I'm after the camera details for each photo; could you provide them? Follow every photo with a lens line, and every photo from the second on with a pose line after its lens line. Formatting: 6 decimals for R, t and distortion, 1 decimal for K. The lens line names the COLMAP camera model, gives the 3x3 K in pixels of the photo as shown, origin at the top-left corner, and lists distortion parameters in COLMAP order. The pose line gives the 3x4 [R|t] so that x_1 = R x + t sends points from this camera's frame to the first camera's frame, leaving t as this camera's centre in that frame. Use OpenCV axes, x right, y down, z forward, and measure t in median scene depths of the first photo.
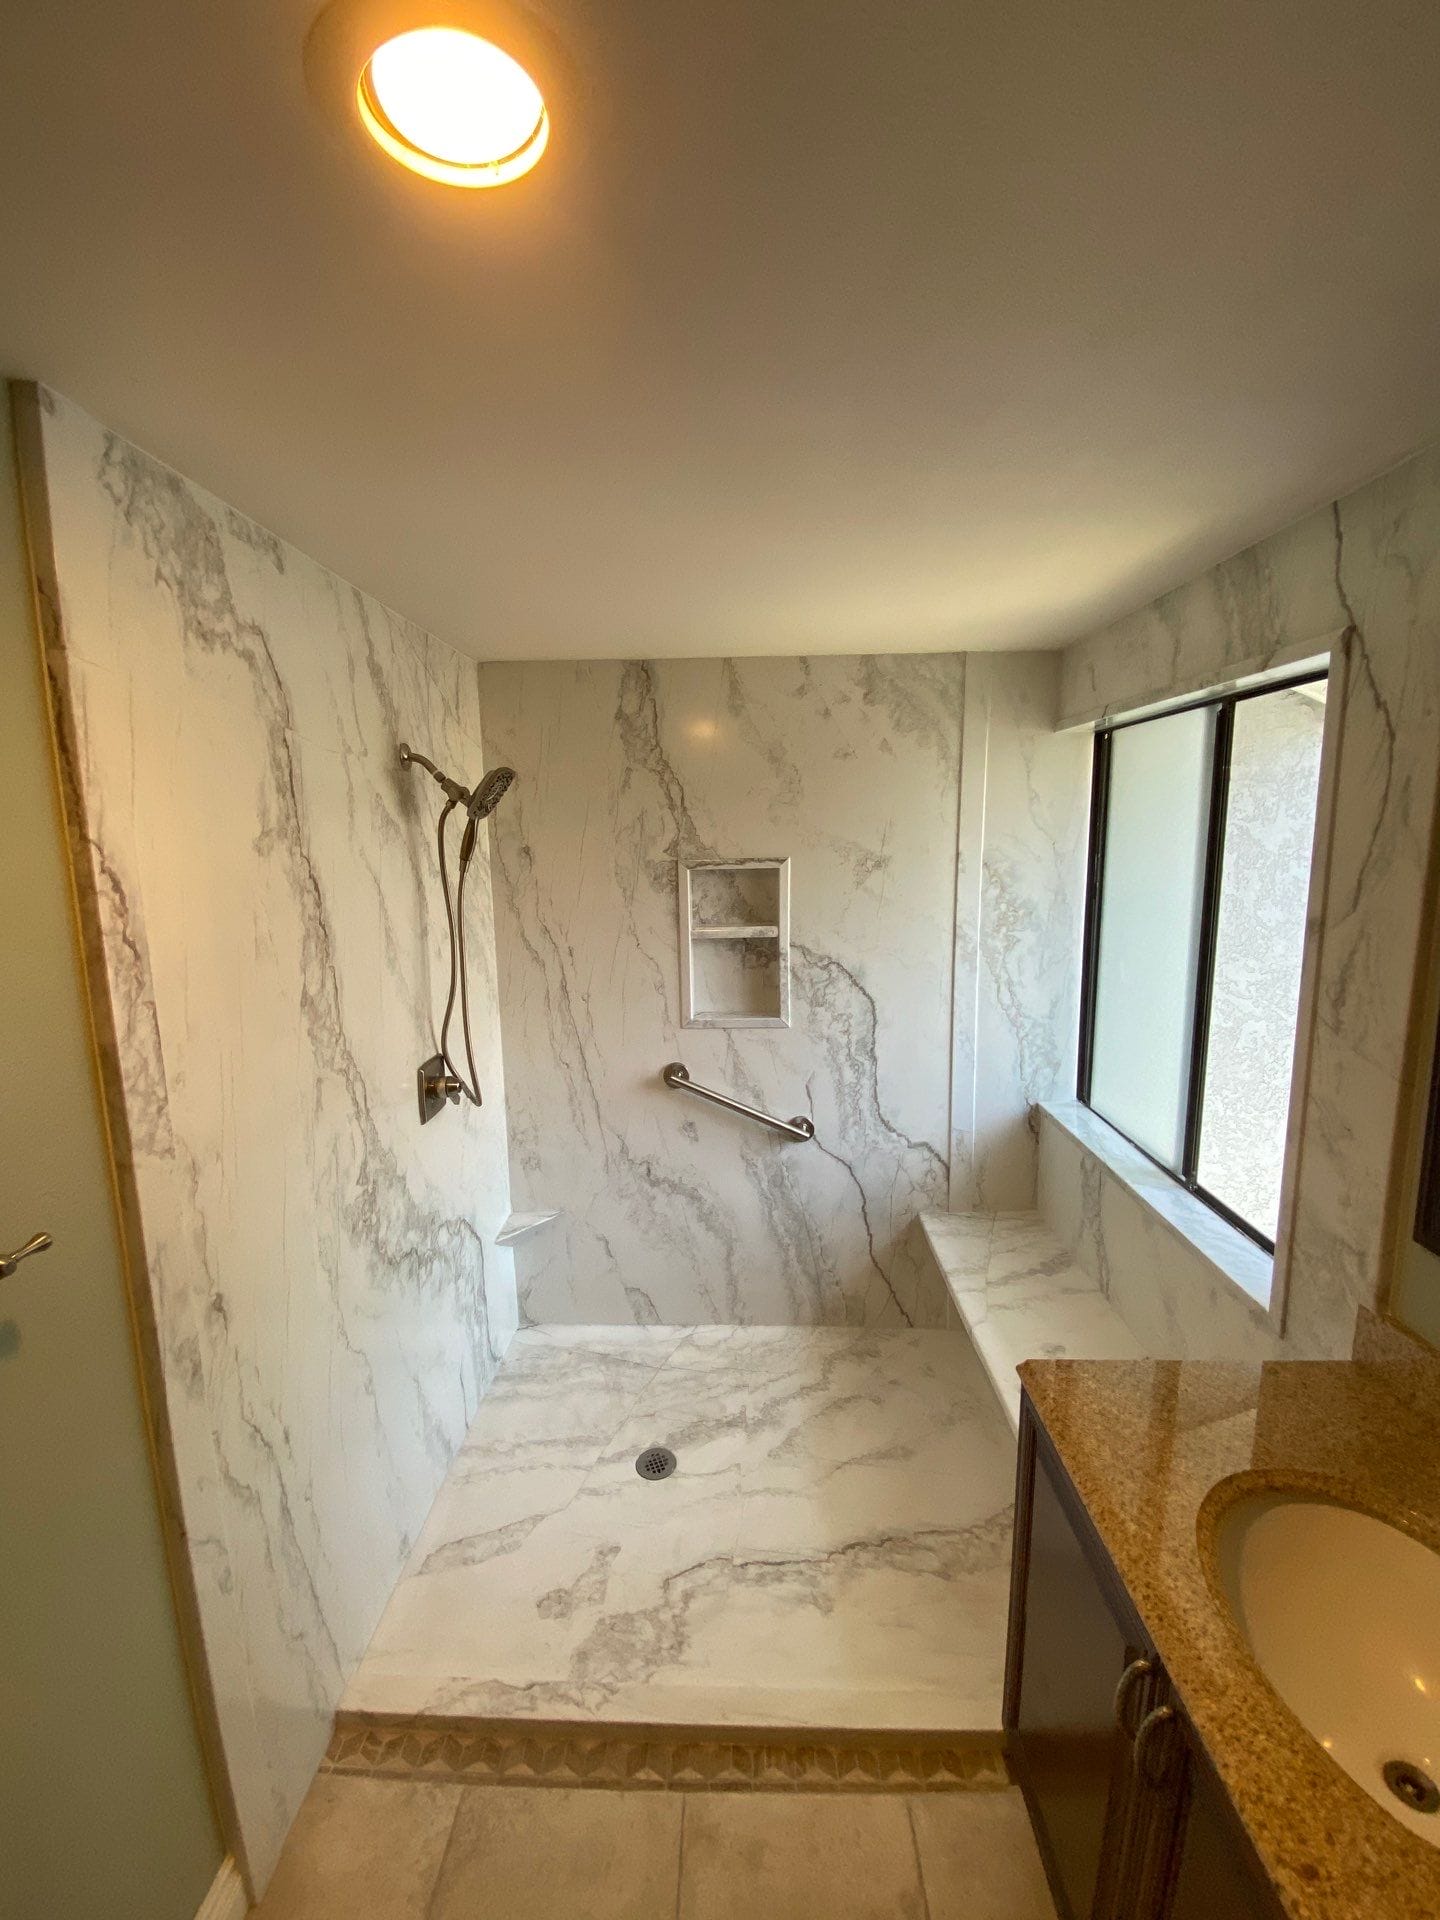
lens RADIAL K [[770.5, 0, 719.9], [0, 770.5, 955.4], [0, 0, 1]] dist [0.009027, -0.013381]
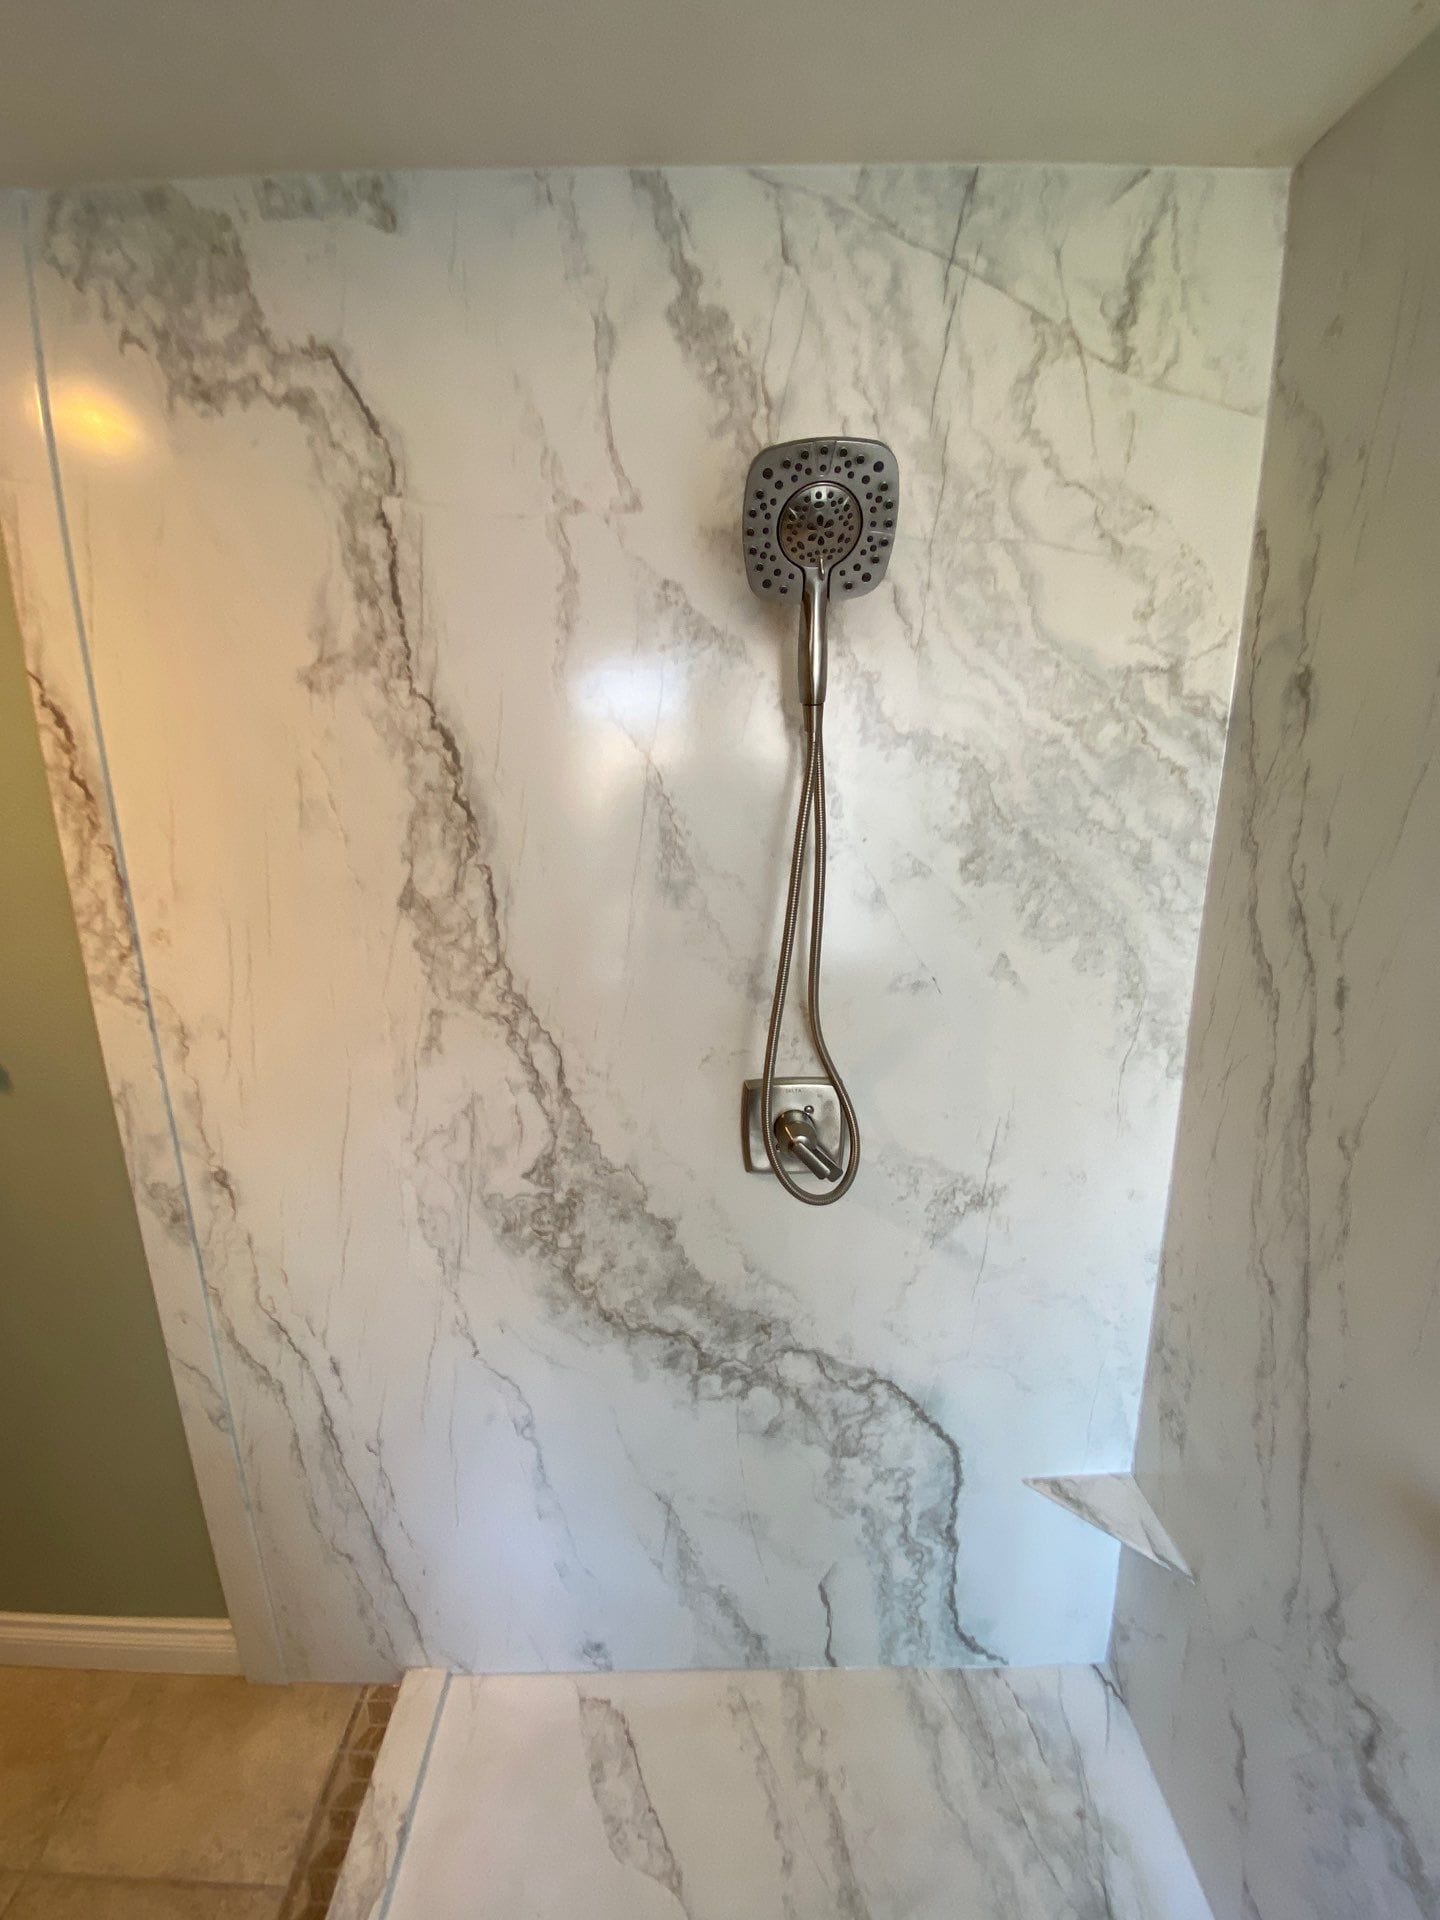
lens RADIAL K [[770.5, 0, 719.9], [0, 770.5, 955.4], [0, 0, 1]] dist [0.009027, -0.013381]
pose [[0.044591, 0.251827, -0.966744, 0.204870], [-0.142033, 0.959475, 0.243382, -0.117560], [0.988857, 0.126456, 0.078552, 1.311005]]
